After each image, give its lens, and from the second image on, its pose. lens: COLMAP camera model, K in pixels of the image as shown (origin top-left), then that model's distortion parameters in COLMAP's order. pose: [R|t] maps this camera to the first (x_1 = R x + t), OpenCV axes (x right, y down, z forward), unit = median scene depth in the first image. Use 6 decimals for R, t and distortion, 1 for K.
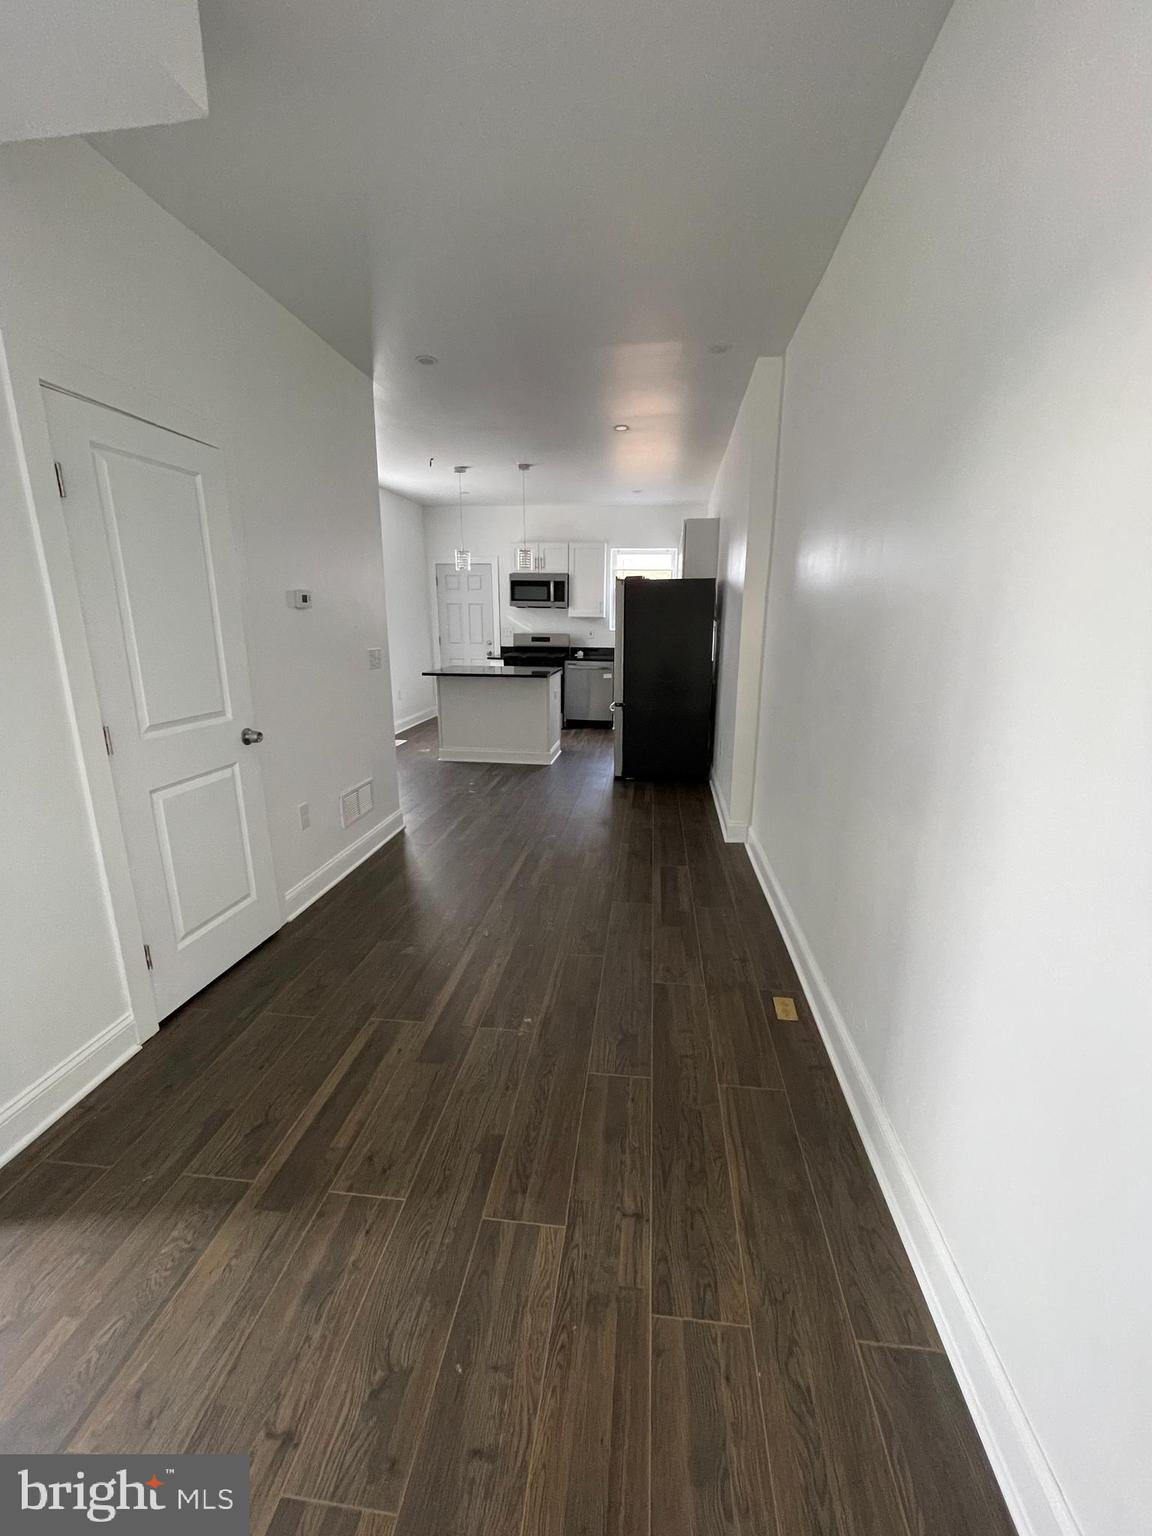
lens RADIAL K [[614.1, 0, 577.9], [0, 614.1, 776.5], [0, 0, 1]] dist [-0.003716, 0.001507]
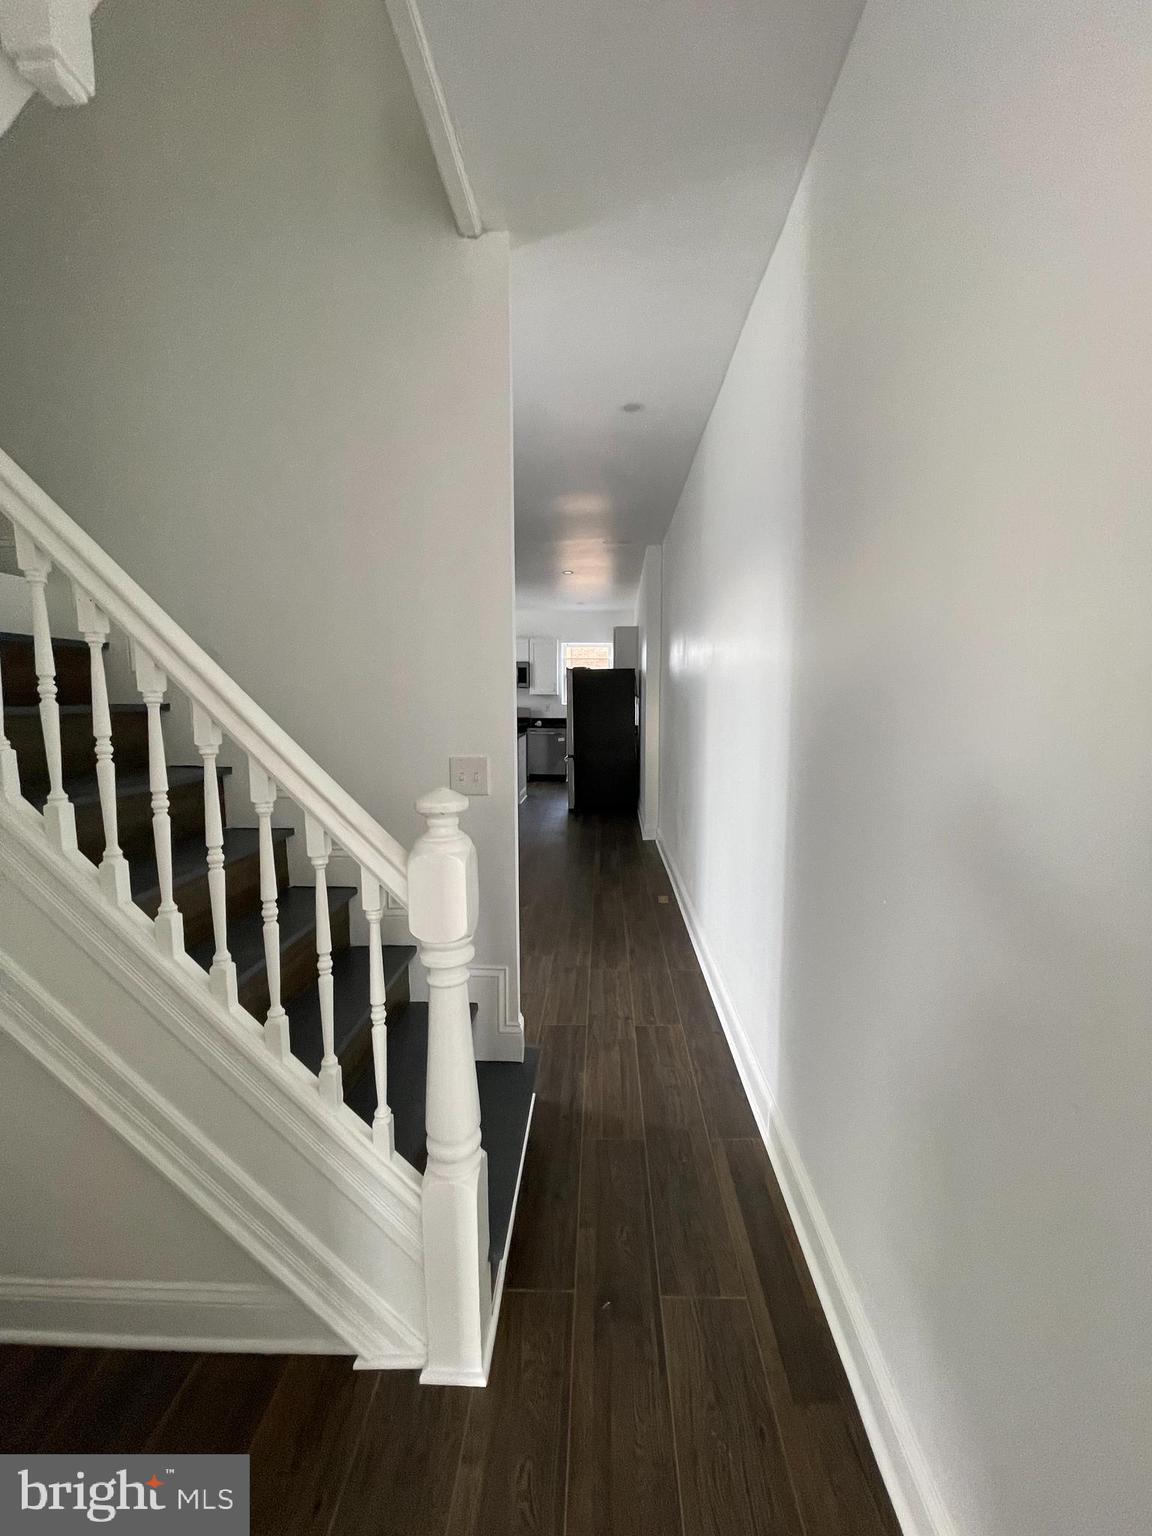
lens RADIAL K [[614.1, 0, 573.0], [0, 614.1, 772.2], [0, 0, 1]] dist [-0.003716, 0.001507]
pose [[0.997392, -0.015999, 0.070384, -0.024881], [0.024796, 0.991727, -0.125946, 0.088521], [-0.067786, 0.127363, 0.989537, -0.348788]]
